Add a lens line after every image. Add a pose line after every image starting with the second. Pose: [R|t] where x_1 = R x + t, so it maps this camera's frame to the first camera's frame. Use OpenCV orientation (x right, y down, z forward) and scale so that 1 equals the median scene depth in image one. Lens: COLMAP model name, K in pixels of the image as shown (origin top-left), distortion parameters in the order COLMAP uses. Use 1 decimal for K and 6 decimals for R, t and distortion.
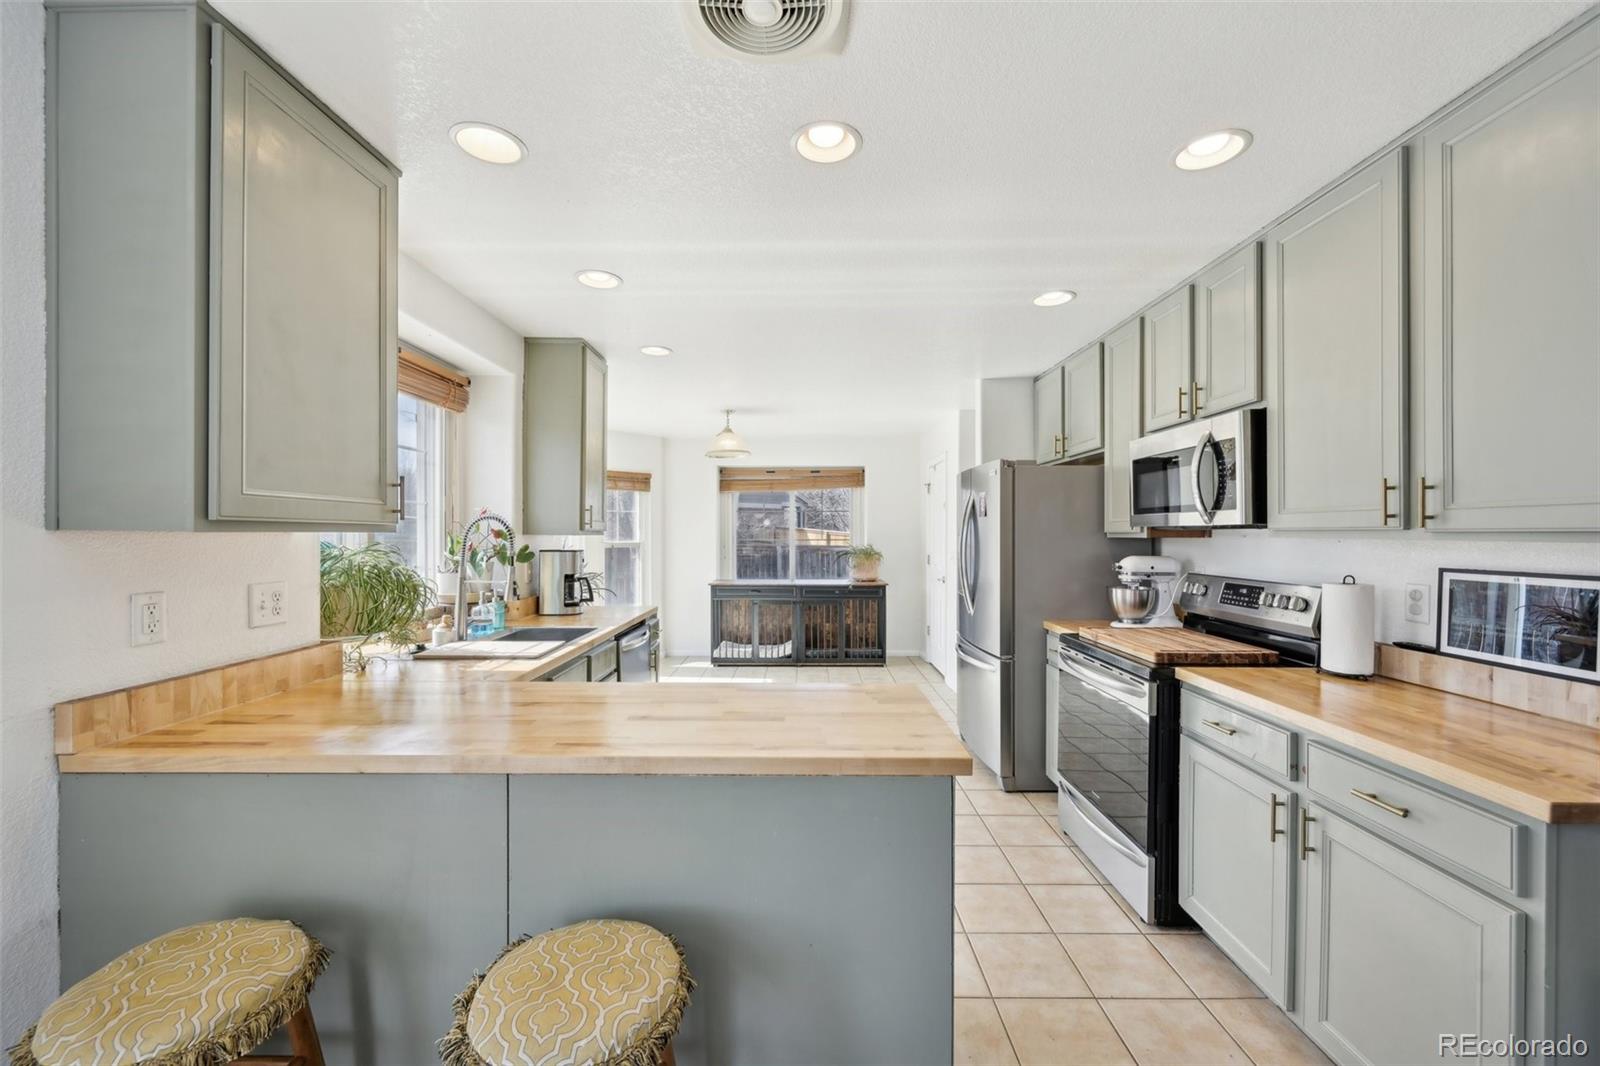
lens RADIAL K [[632.2, 0, 798.3], [0, 632.2, 533.9], [0, 0, 1]] dist [-0.000070, 0.000087]
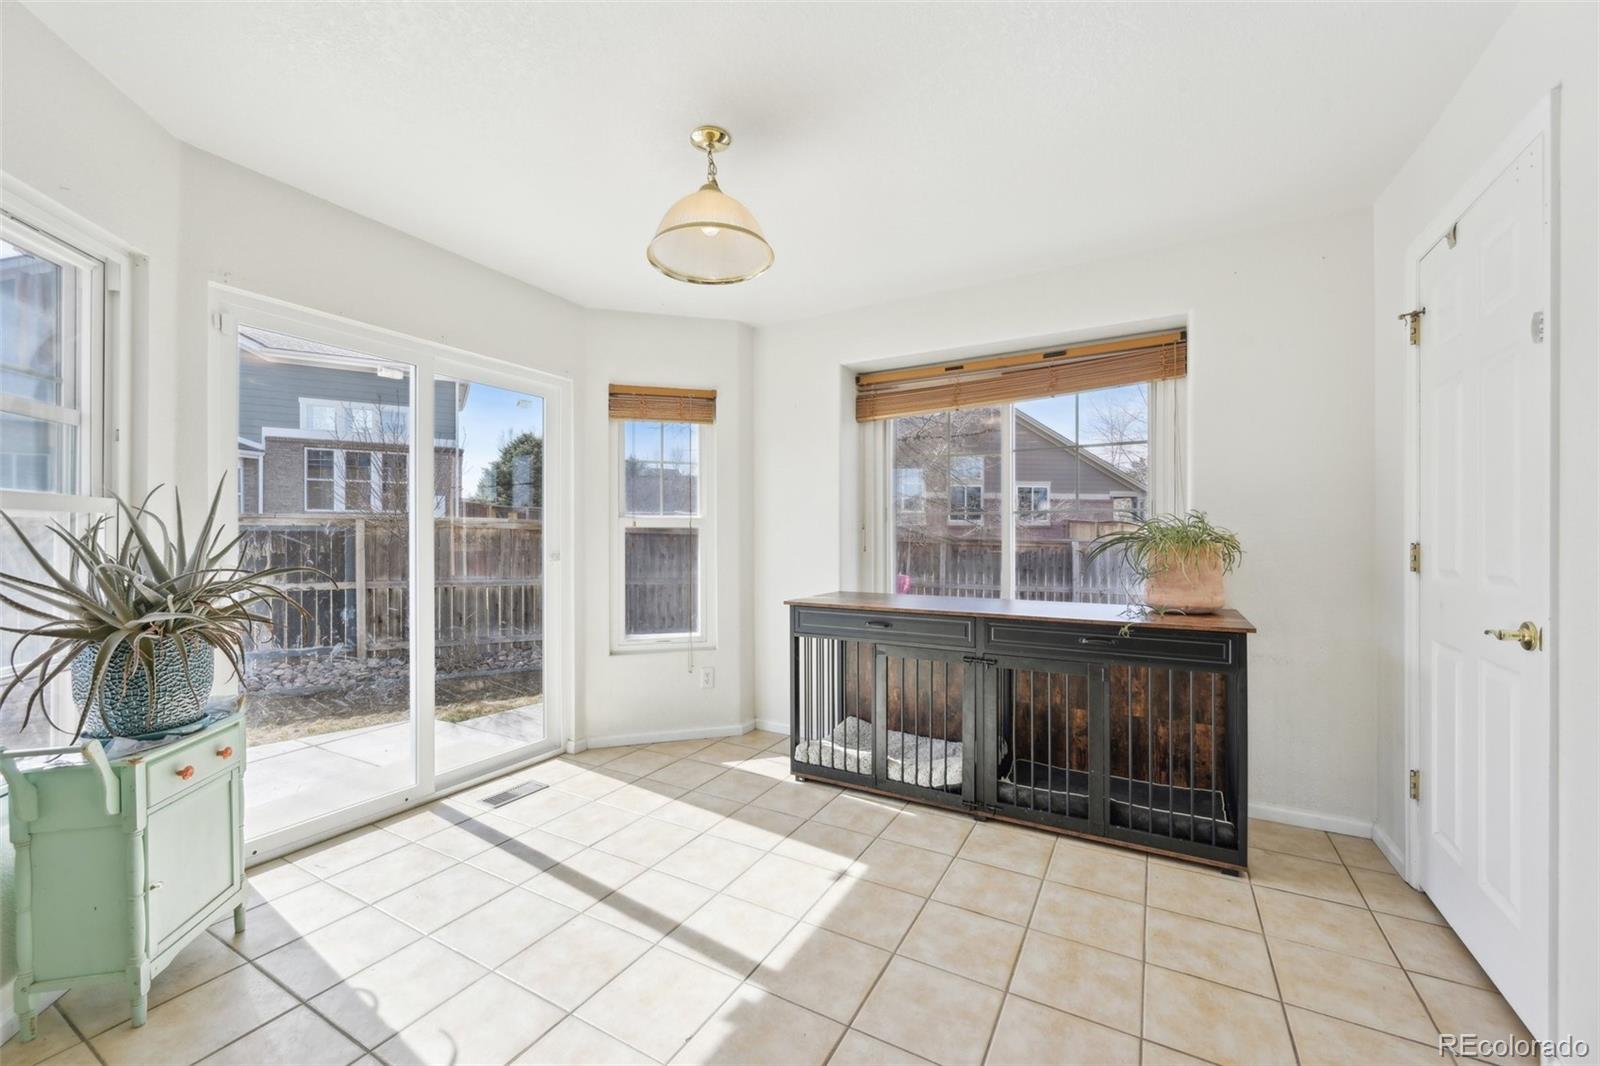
lens RADIAL K [[627.1, 0, 800.0], [0, 627.1, 533.0], [0, 0, 1]] dist [-0.000095, 0.000064]
pose [[0.873428, -0.003707, -0.486939, 0.187888], [0.001241, 0.999985, -0.005387, 0.062017], [0.486951, 0.004101, 0.873420, 1.192320]]
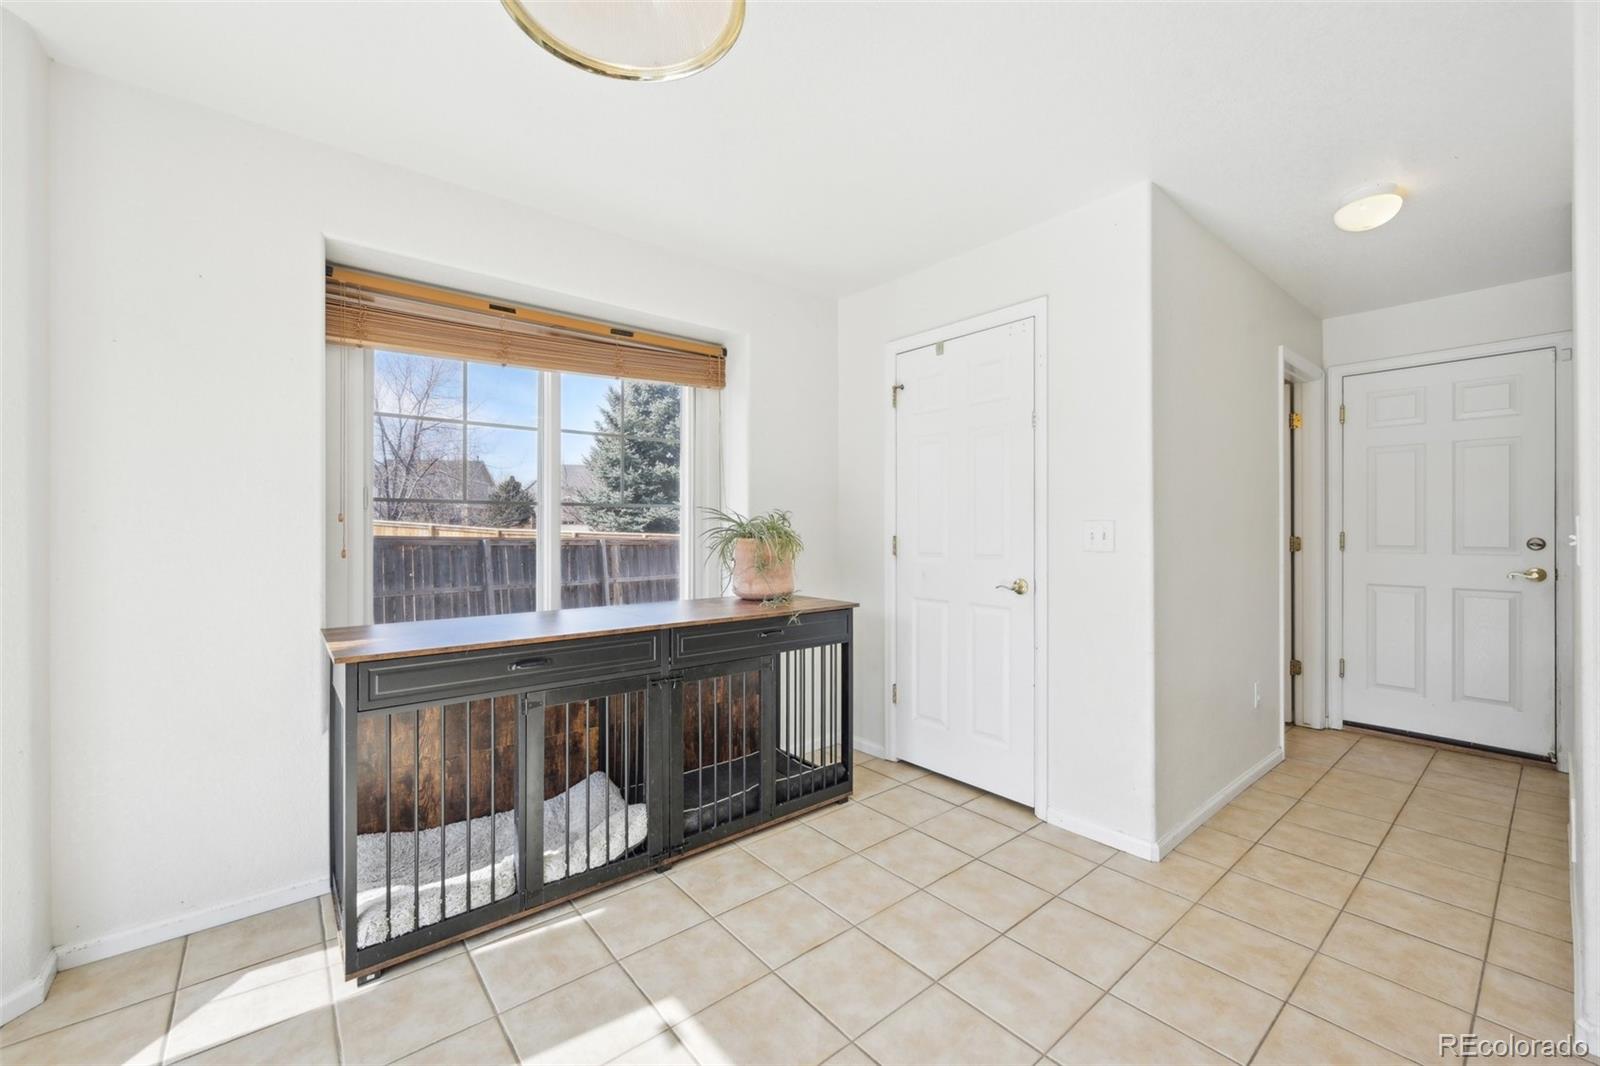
lens RADIAL K [[638.3, 0, 800.0], [0, 638.3, 524.0], [0, 0, 1]] dist [-0.001087, -0.000028]
pose [[0.765830, 0.005187, 0.643022, -0.326247], [0.000874, 0.999958, -0.009107, 0.059092], [-0.643042, 0.007537, 0.765794, 1.381093]]
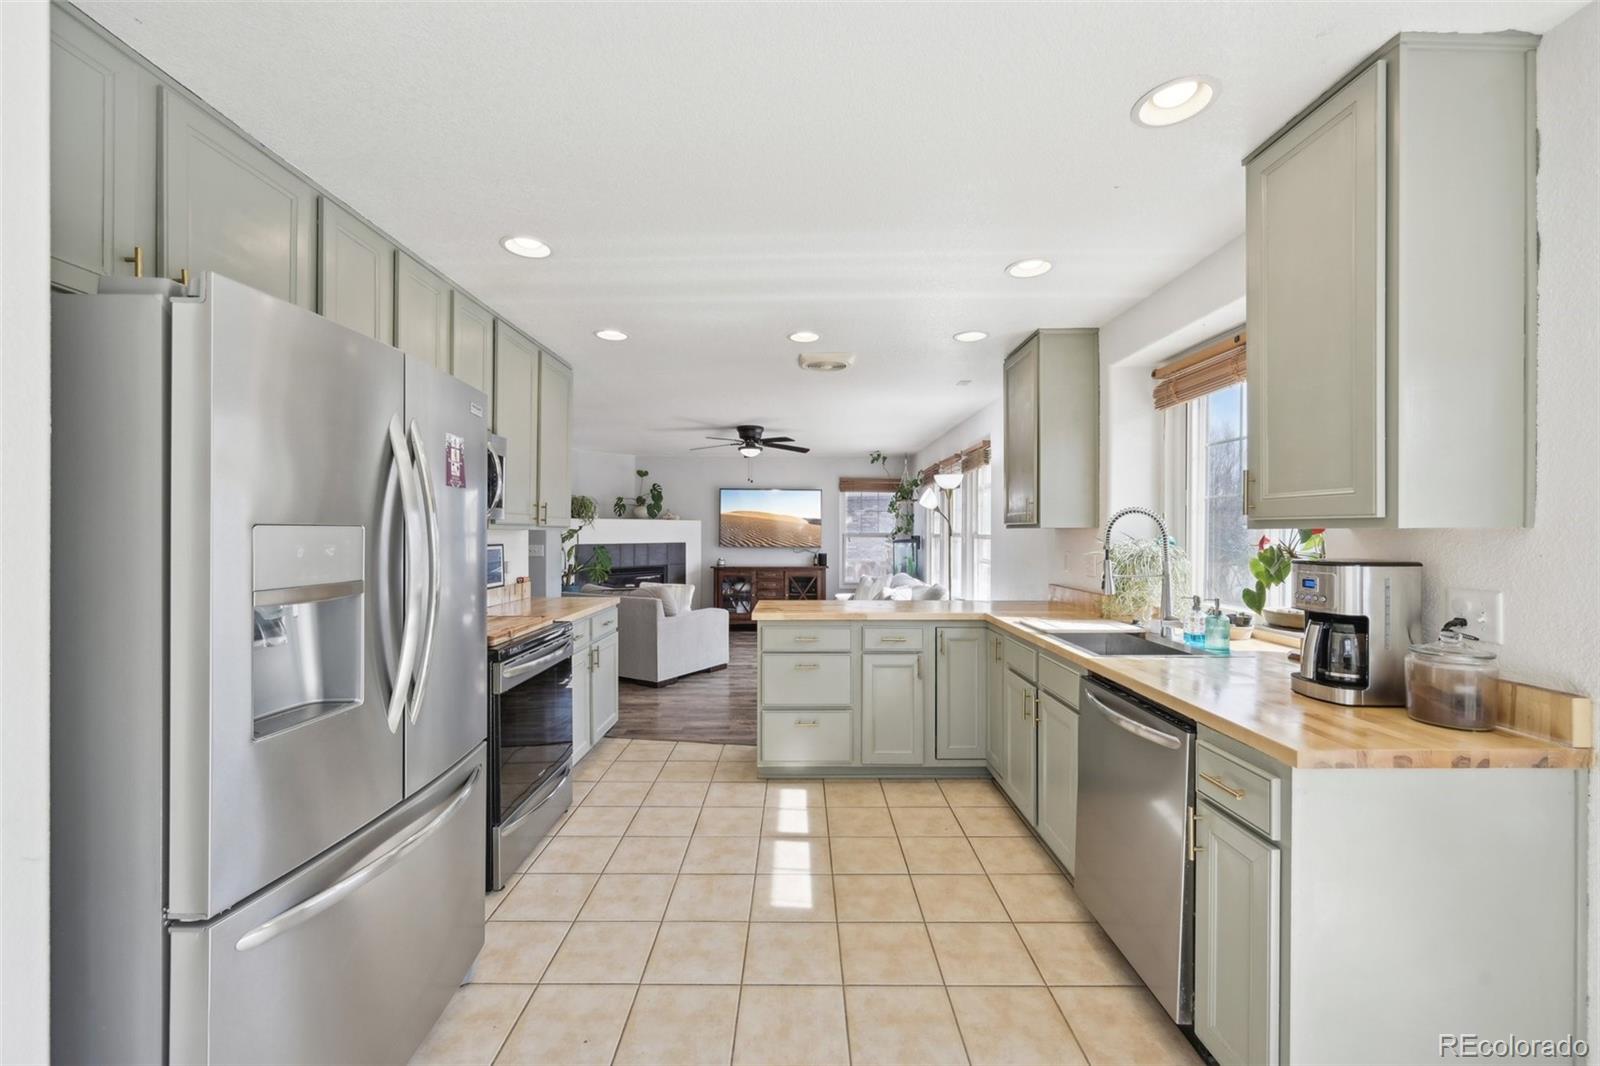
lens RADIAL K [[632.2, 0, 798.3], [0, 632.2, 533.9], [0, 0, 1]] dist [-0.000070, 0.000087]
pose [[-0.999985, -0.004020, -0.003748, 0.037654], [-0.004035, 0.999985, 0.003801, 0.006053], [0.003732, 0.003816, -0.999986, 1.630838]]
